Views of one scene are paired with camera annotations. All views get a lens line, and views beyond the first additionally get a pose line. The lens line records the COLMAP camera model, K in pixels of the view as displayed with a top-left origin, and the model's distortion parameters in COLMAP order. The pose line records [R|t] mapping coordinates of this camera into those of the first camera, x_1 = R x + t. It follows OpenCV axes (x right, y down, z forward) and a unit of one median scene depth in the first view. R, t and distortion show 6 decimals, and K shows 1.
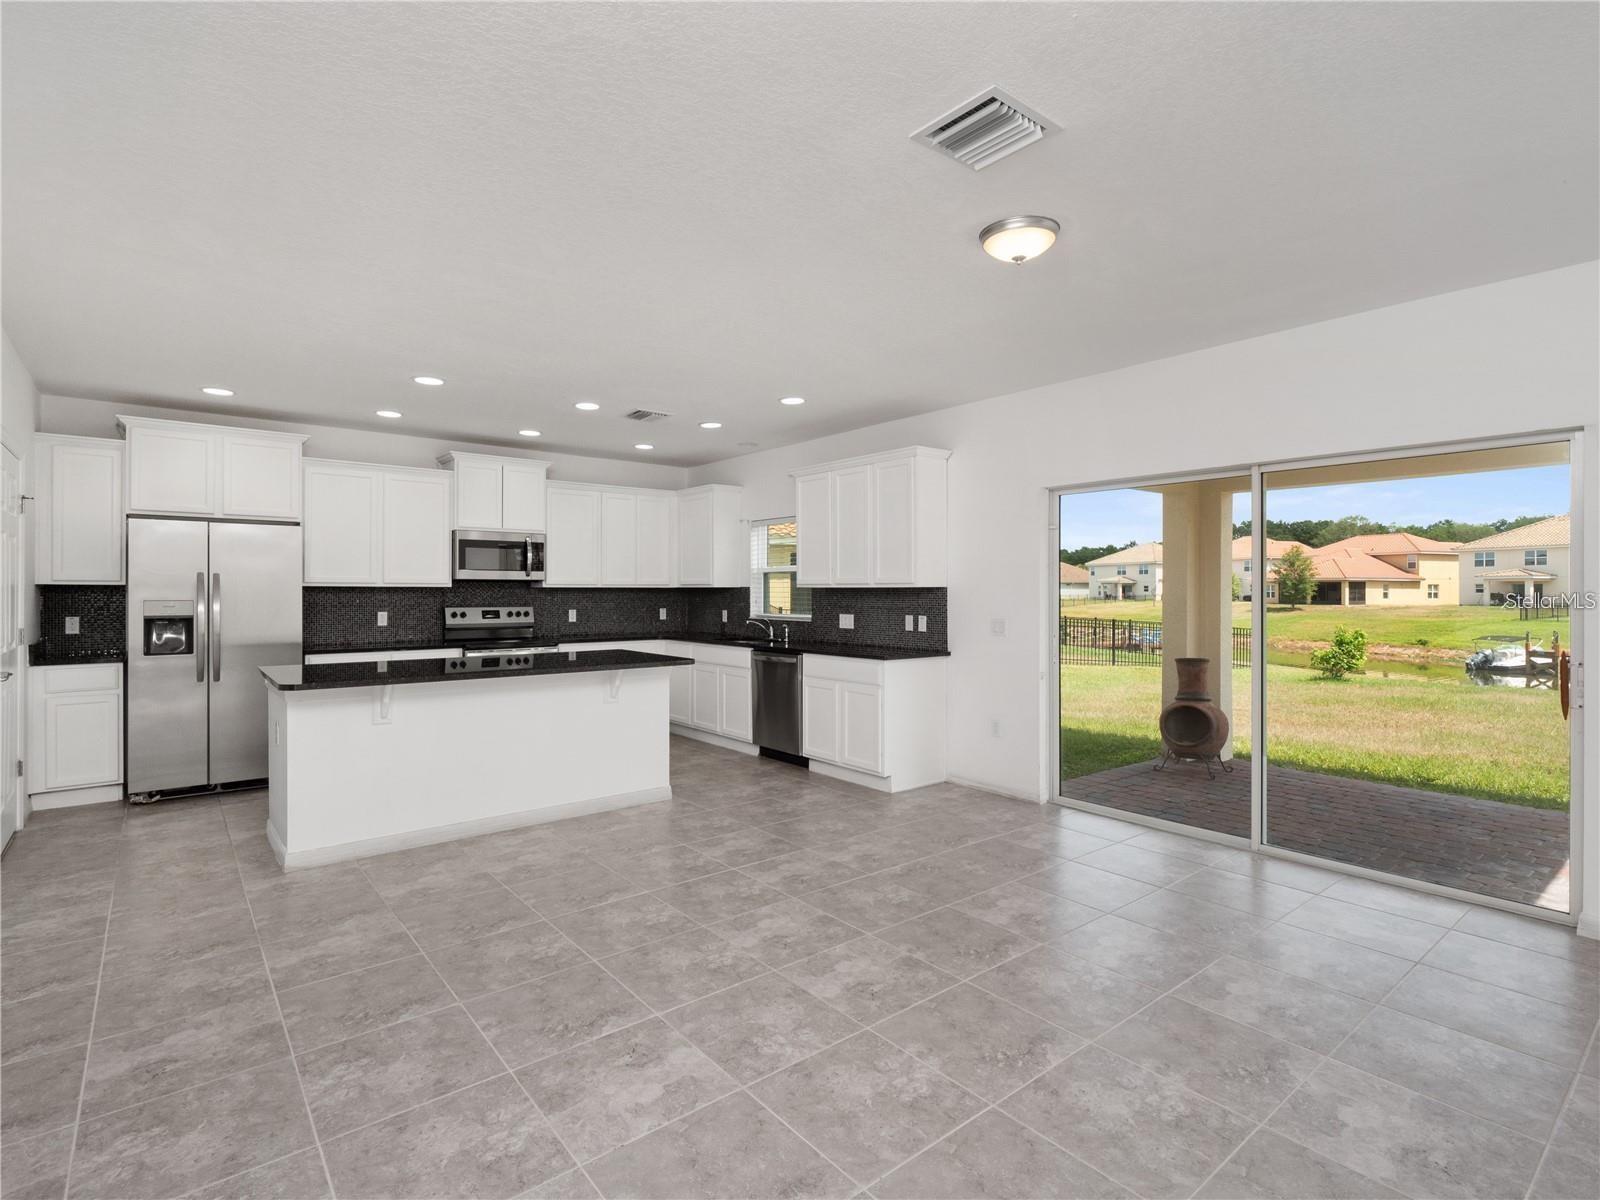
lens RADIAL K [[773.1, 0, 798.0], [0, 773.1, 595.6], [0, 0, 1]] dist [-0.016454, -0.000711]
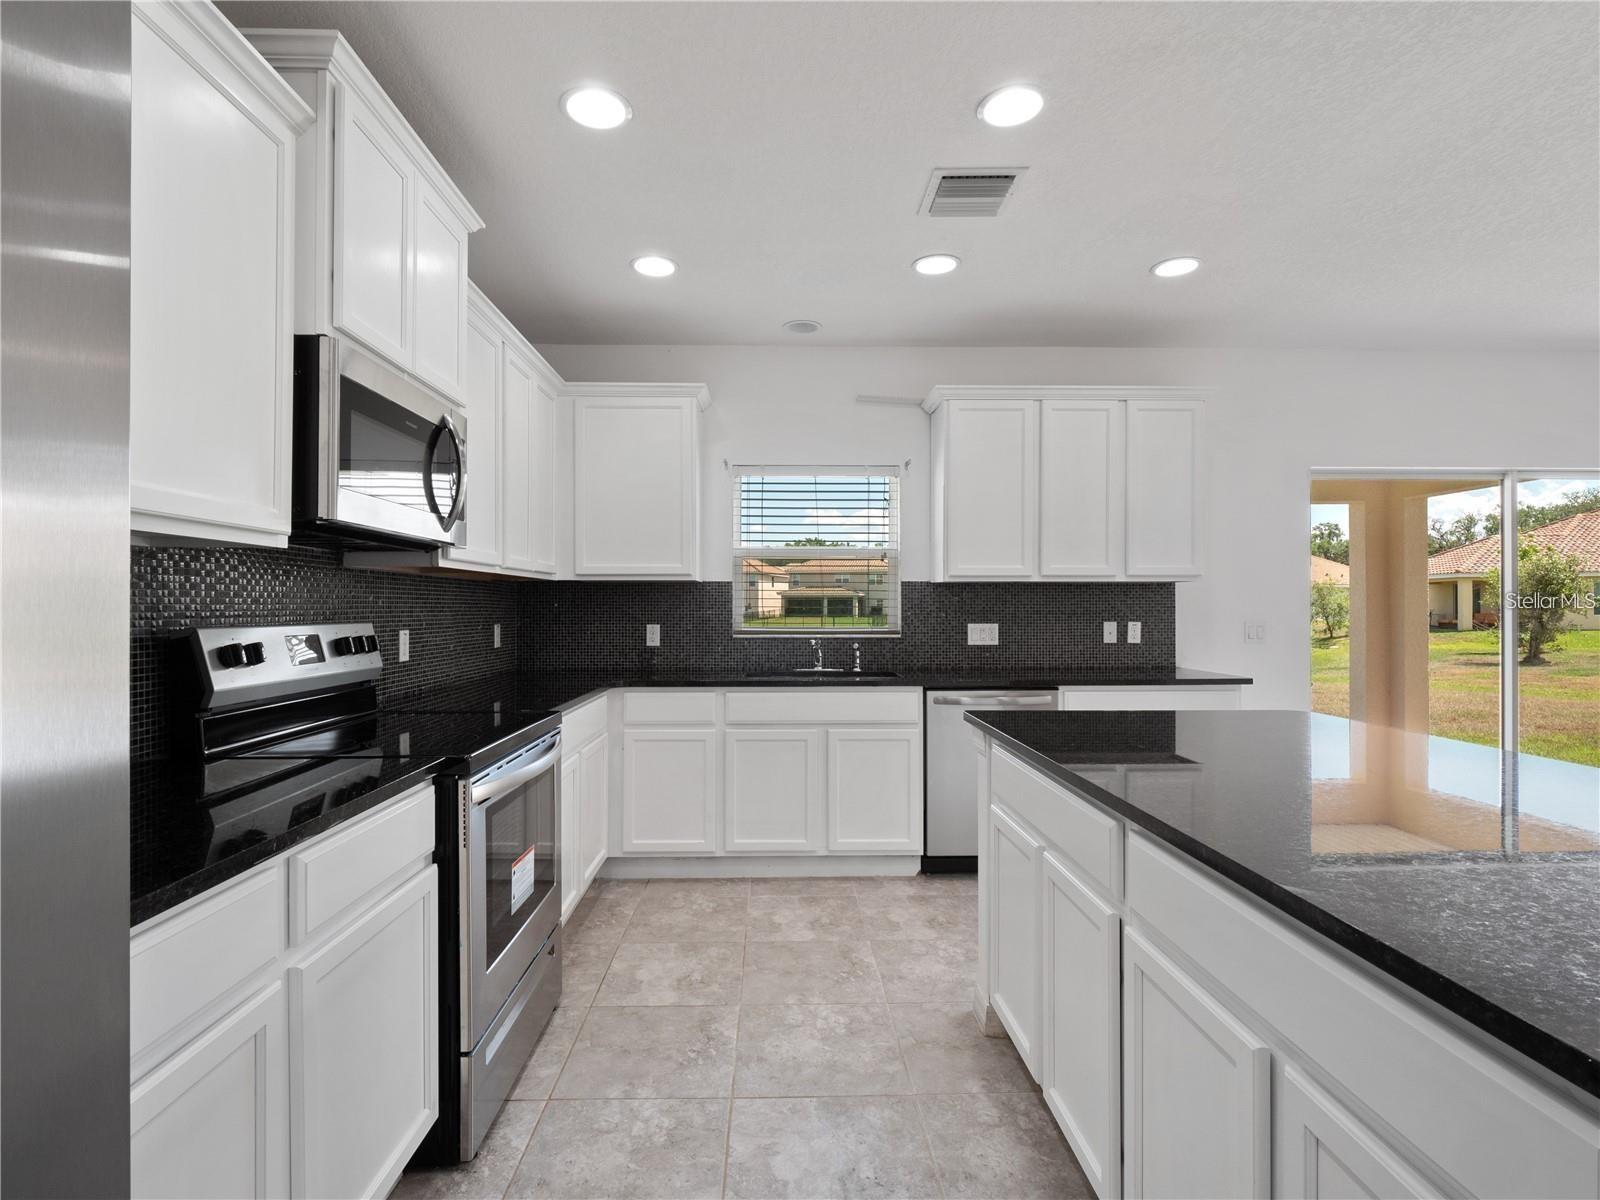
lens RADIAL K [[773.1, 0, 759.5], [0, 773.1, 599.2], [0, 0, 1]] dist [-0.016454, -0.000711]
pose [[0.624700, 0.006454, 0.780838, -0.549927], [0.007939, 0.999862, -0.014616, 0.011346], [-0.780824, 0.015329, 0.624562, 0.719951]]
